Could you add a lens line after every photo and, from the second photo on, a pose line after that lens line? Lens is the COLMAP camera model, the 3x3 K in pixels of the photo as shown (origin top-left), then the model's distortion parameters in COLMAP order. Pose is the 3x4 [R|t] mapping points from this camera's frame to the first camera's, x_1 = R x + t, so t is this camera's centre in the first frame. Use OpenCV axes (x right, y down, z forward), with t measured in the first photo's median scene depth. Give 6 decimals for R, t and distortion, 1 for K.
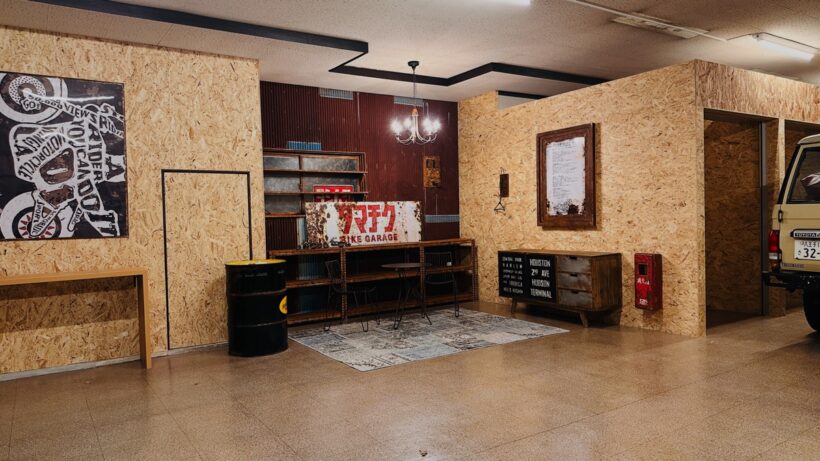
lens RADIAL K [[565.1, 0, 408.9], [0, 565.1, 230.3], [0, 0, 1]] dist [0.103872, -0.141522]
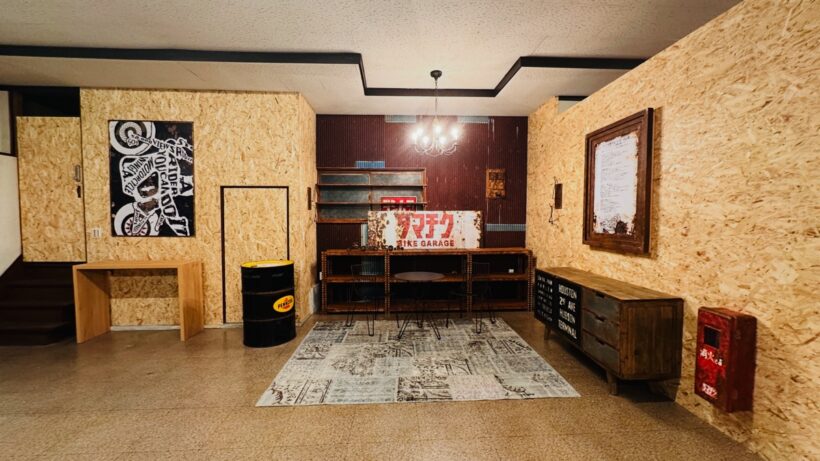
lens RADIAL K [[323.9, 0, 410.4], [0, 323.9, 229.8], [0, 0, 1]] dist [-0.000709, 0.000507]
pose [[0.864931, 0.046387, -0.499743, 0.274597], [-0.035031, 0.998871, 0.032088, -0.039470], [0.500667, -0.010248, 0.865579, 0.505201]]
